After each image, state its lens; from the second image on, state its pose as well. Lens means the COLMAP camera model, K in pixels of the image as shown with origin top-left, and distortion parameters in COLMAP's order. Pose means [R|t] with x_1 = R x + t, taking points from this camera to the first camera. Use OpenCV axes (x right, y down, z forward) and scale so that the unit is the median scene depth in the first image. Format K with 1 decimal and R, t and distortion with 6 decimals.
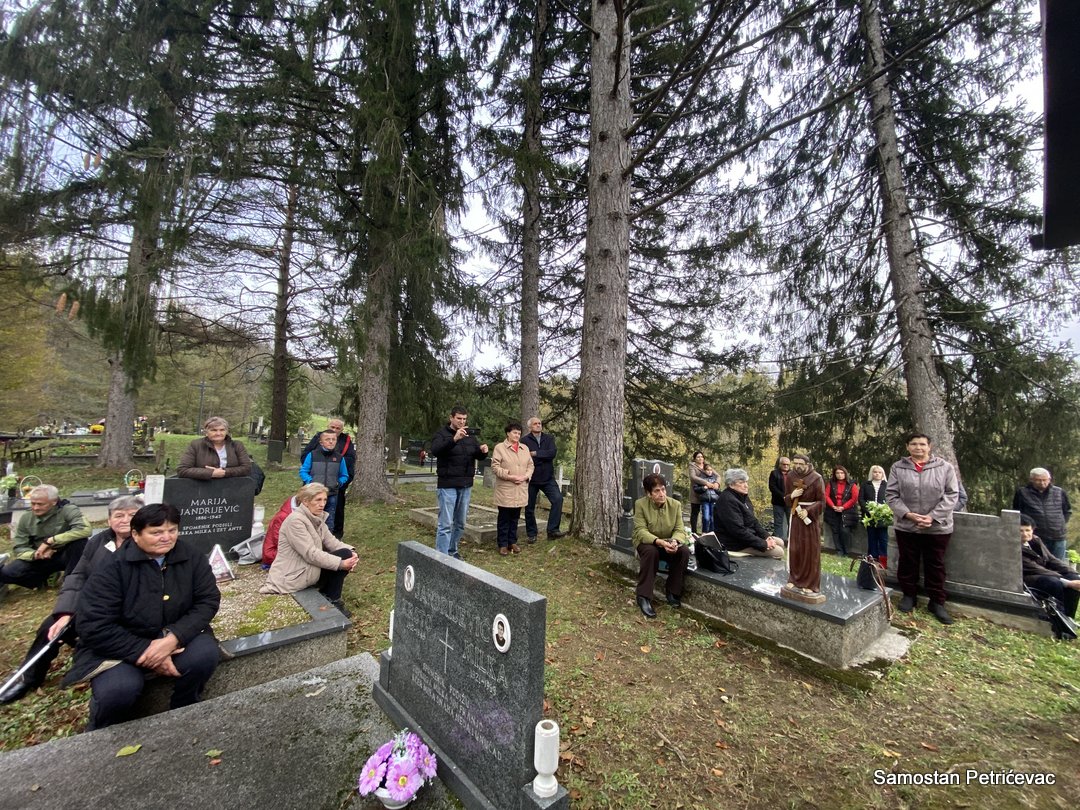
lens RADIAL K [[433.2, 0, 538.9], [0, 433.2, 406.6], [0, 0, 1]] dist [0.013592, -0.016611]
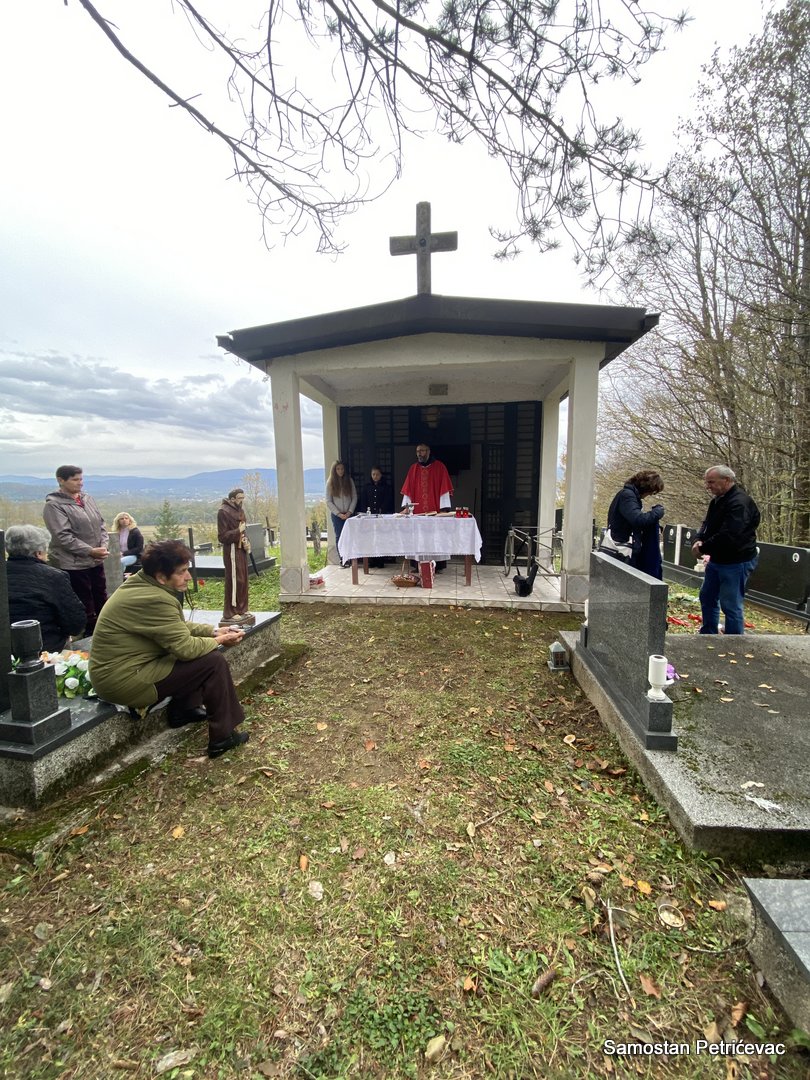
lens RADIAL K [[433.2, 0, 404.6], [0, 433.2, 541.3], [0, 0, 1]] dist [0.013592, -0.016611]
pose [[-0.654283, -0.121959, 0.746351, -0.338213], [-0.062343, 0.992250, 0.107488, 0.076503], [-0.753676, 0.023798, -0.656816, 1.081553]]
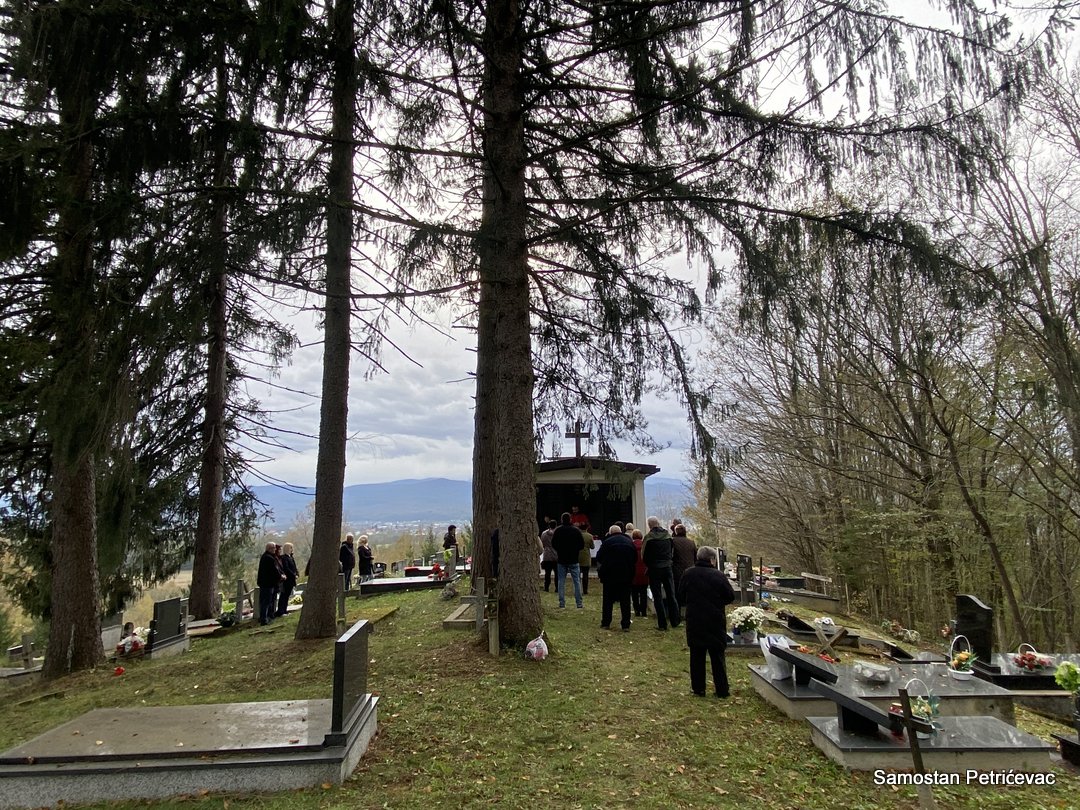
lens RADIAL K [[643.6, 0, 541.0], [0, 643.6, 392.8], [0, 0, 1]] dist [0.041253, -0.043625]
pose [[-0.706893, 0.099501, 0.700287, -2.375163], [-0.062550, 0.977383, -0.202013, 0.062830], [-0.704549, -0.186605, -0.684682, 3.535537]]
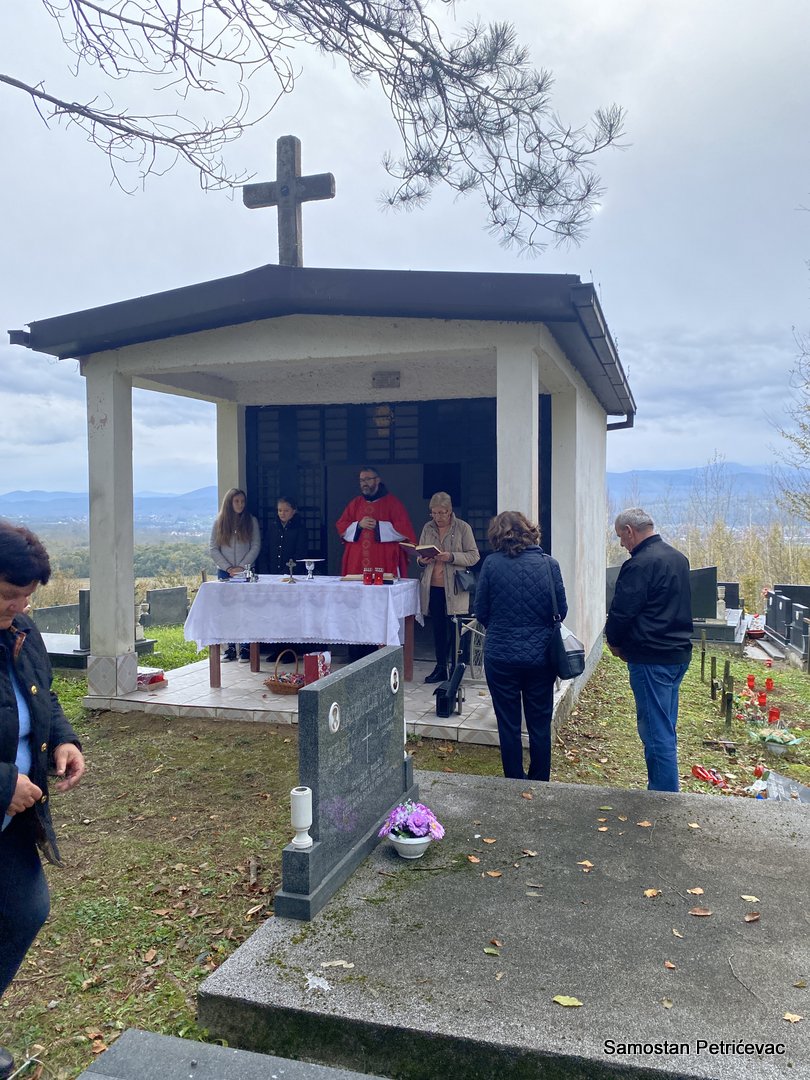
lens RADIAL K [[821.5, 0, 420.1], [0, 821.5, 520.4], [0, 0, 1]] dist [0.029778, -0.029974]
pose [[-0.508566, -0.039695, 0.860108, -0.844037], [-0.070930, 0.997473, 0.004095, 0.000440], [-0.858097, -0.058924, -0.510096, 0.815939]]
